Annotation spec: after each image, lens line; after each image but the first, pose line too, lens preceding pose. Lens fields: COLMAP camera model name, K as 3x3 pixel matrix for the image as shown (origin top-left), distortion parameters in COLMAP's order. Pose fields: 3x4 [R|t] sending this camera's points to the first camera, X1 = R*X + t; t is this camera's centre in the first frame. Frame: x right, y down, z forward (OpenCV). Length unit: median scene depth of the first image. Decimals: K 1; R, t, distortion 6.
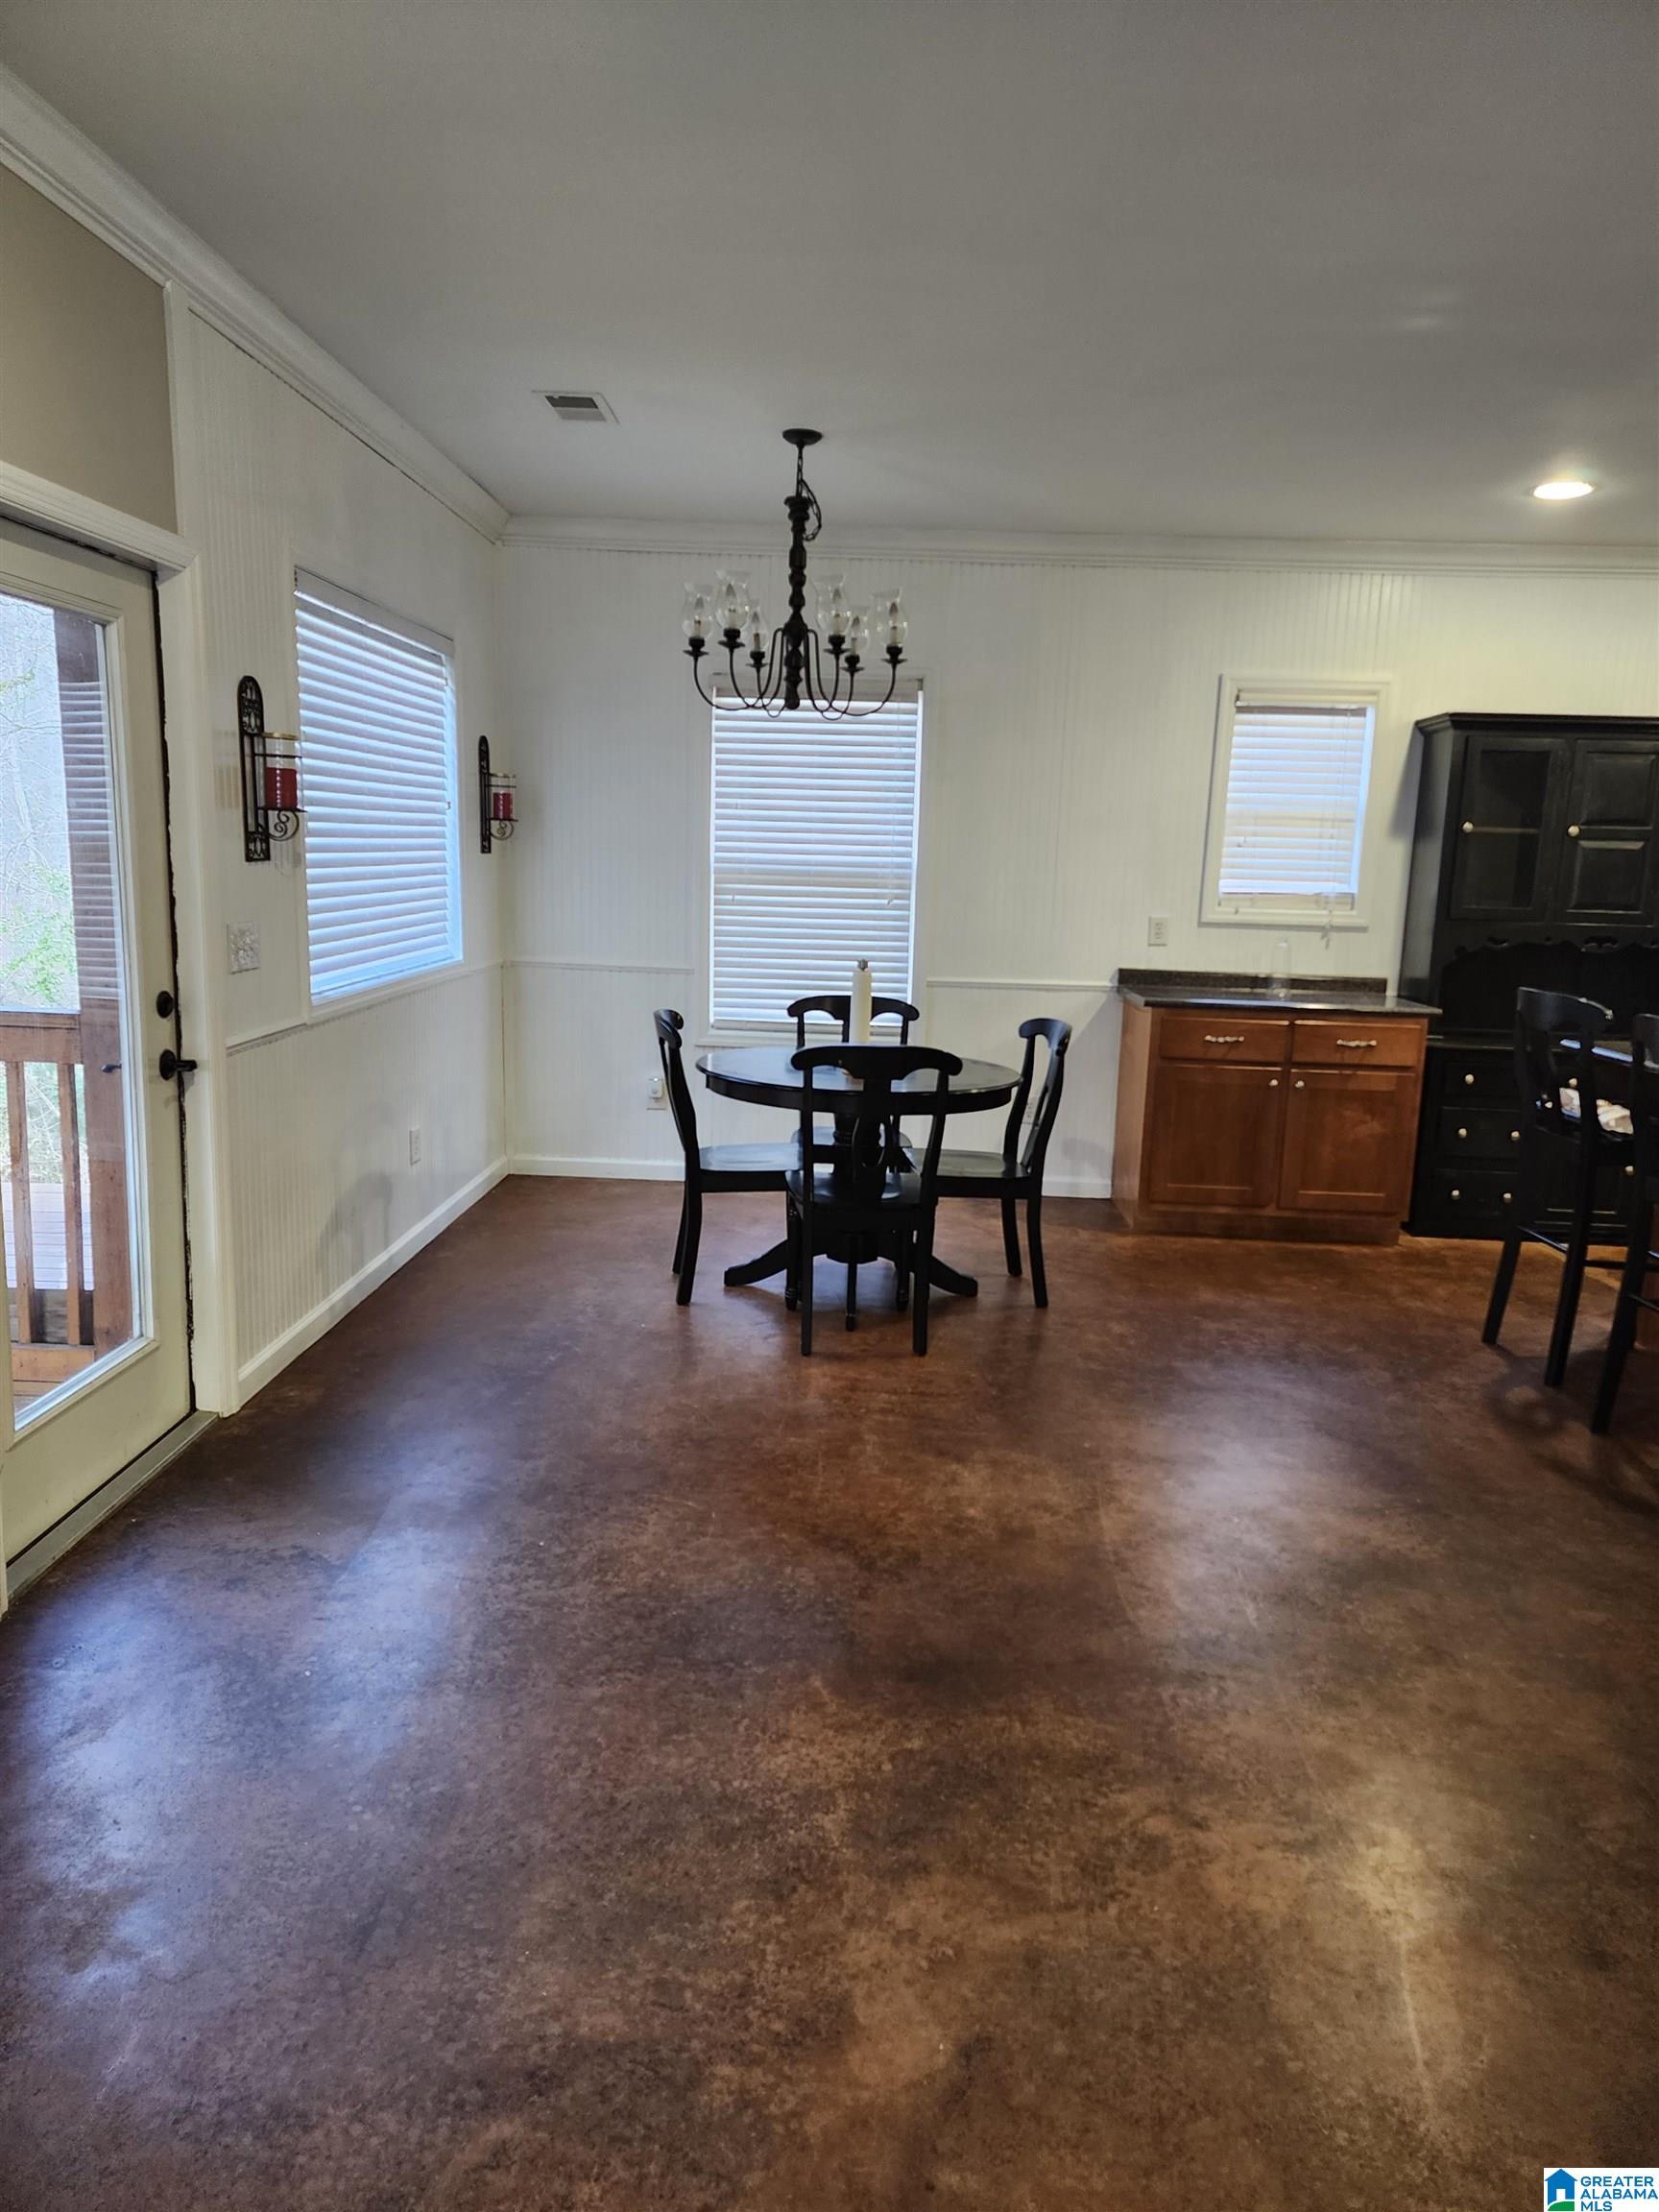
lens RADIAL K [[1469.0, 0, 829.5], [0, 1469.0, 1106.0], [0, 0, 1]] dist [0.040394, -0.000904]
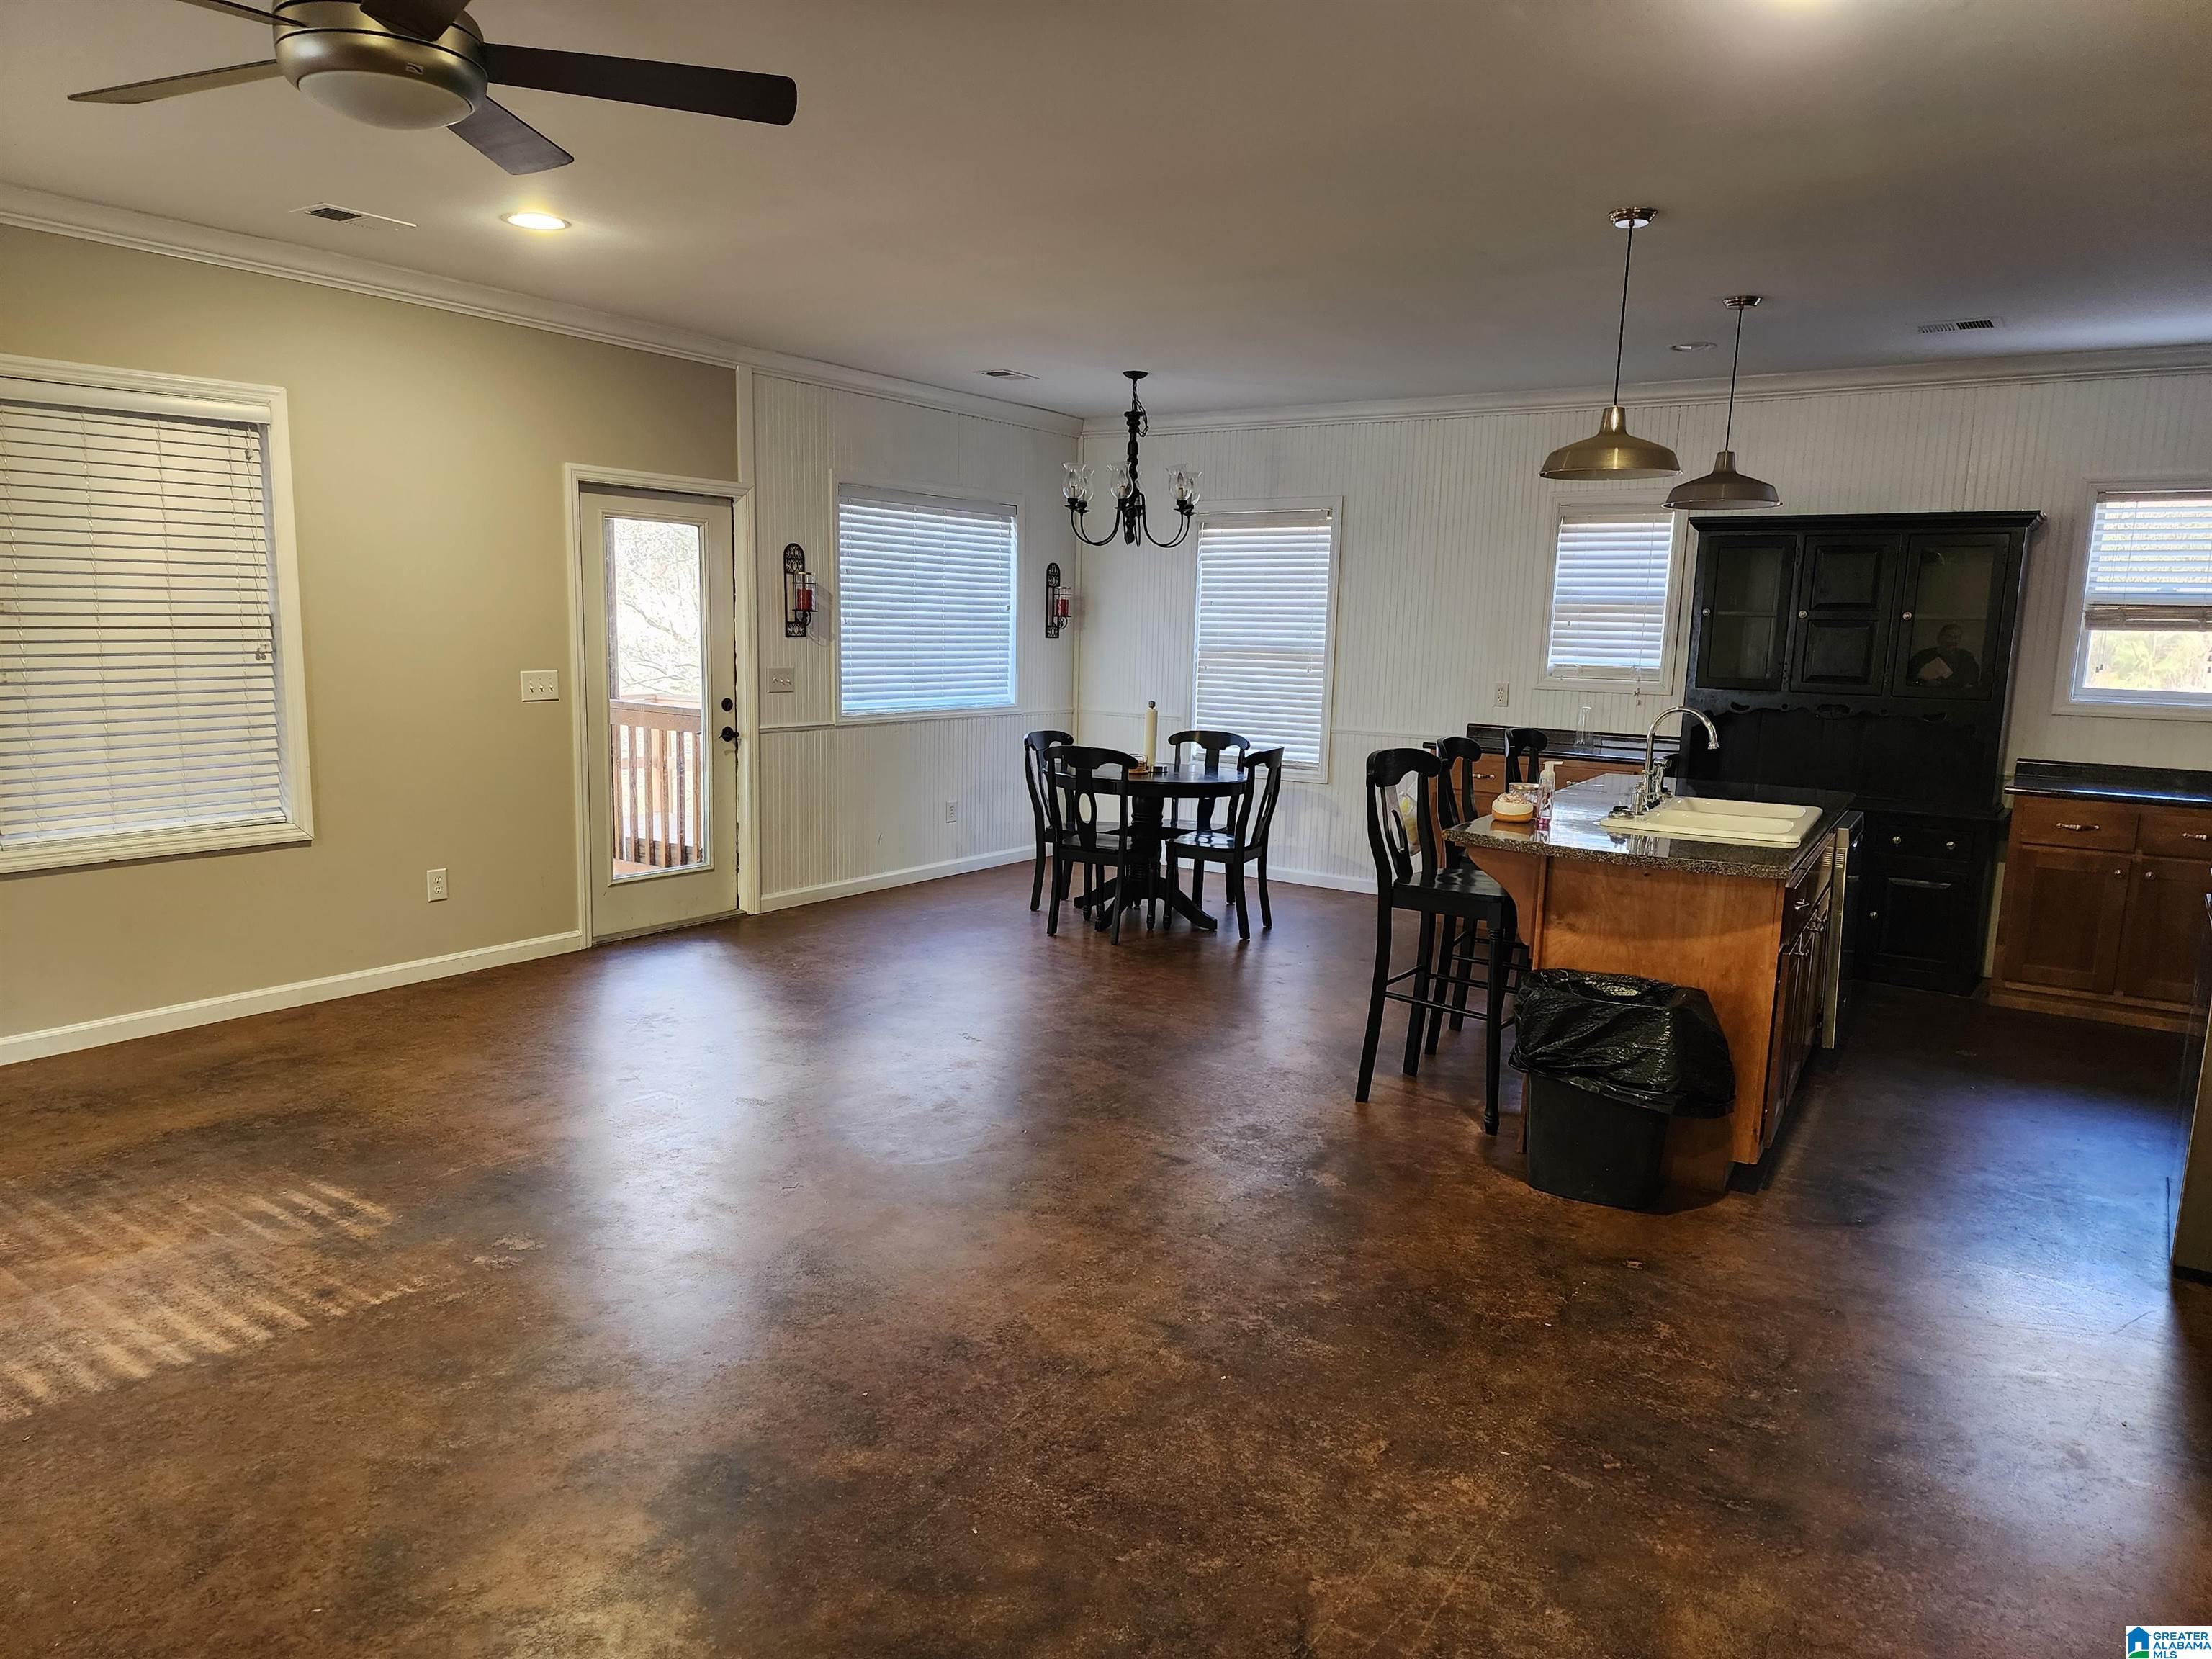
lens RADIAL K [[1469.0, 0, 1091.7], [0, 1469.0, 876.0], [0, 0, 1]] dist [0.040394, -0.000904]
pose [[0.836578, 0.085305, -0.541166, 0.838315], [-0.095740, 0.995367, 0.008900, 0.076796], [0.539418, 0.044366, 0.840868, -0.336724]]
